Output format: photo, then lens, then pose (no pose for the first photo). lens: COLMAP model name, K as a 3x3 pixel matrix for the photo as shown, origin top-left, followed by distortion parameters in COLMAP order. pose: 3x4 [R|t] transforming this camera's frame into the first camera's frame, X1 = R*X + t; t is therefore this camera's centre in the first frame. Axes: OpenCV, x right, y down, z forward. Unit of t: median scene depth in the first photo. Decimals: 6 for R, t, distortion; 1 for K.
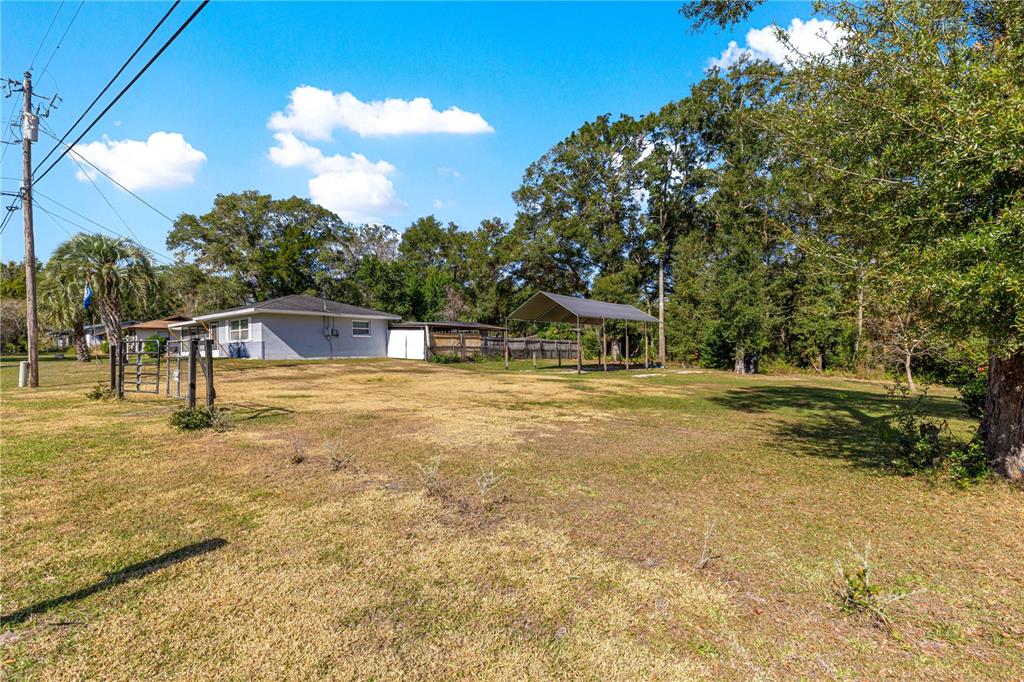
lens RADIAL K [[464.7, 0, 508.2], [0, 464.7, 349.2], [0, 0, 1]] dist [0.003237, -0.001512]
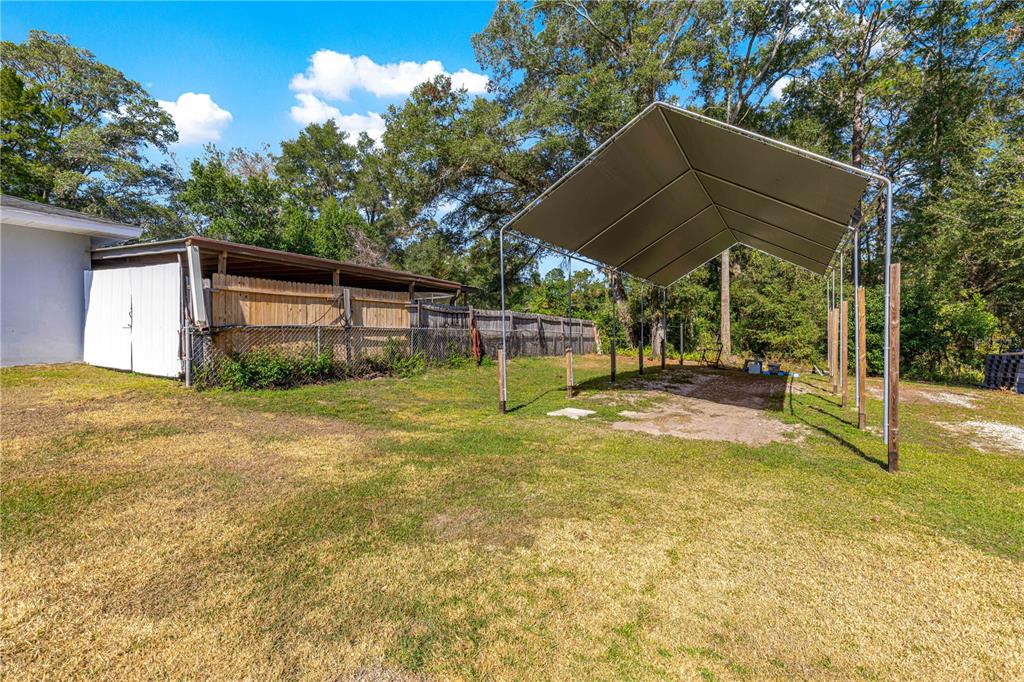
lens RADIAL K [[464.7, 0, 515.6], [0, 464.7, 336.7], [0, 0, 1]] dist [0.003237, -0.001512]
pose [[0.986409, 0.008232, 0.164102, -0.038838], [-0.009695, 0.999920, 0.008120, -0.003950], [-0.164022, -0.009600, 0.986410, 0.664154]]
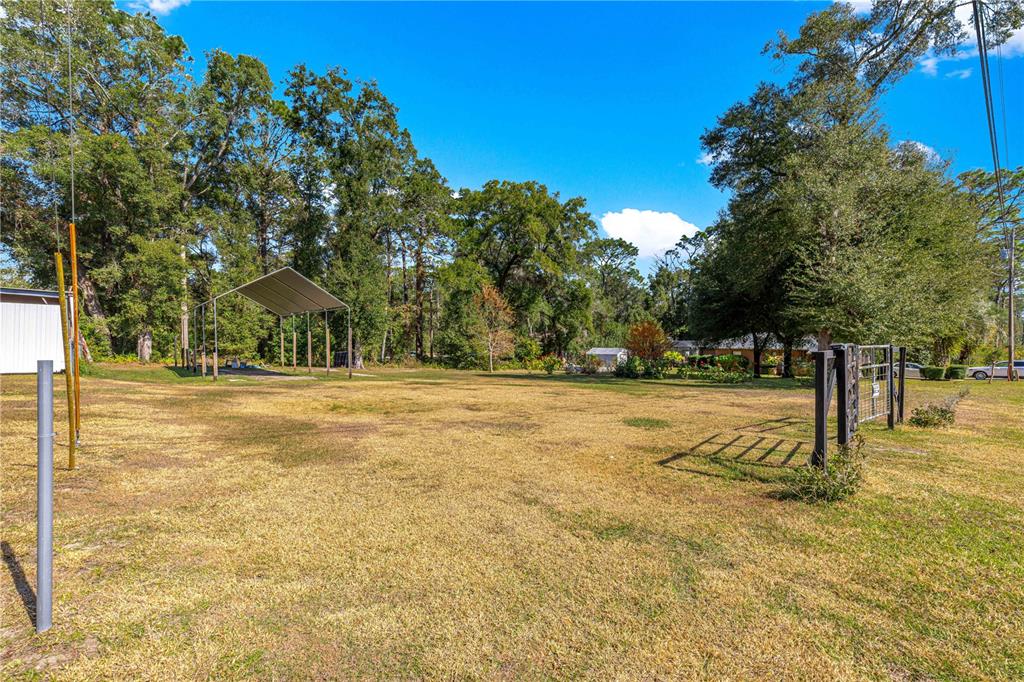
lens RADIAL K [[464.7, 0, 492.7], [0, 464.7, 347.7], [0, 0, 1]] dist [0.003237, -0.001512]
pose [[0.194516, -0.002452, 0.980896, -0.499423], [-0.005493, 0.999978, 0.003589, -0.003813], [-0.980884, -0.006087, 0.194498, 0.467578]]
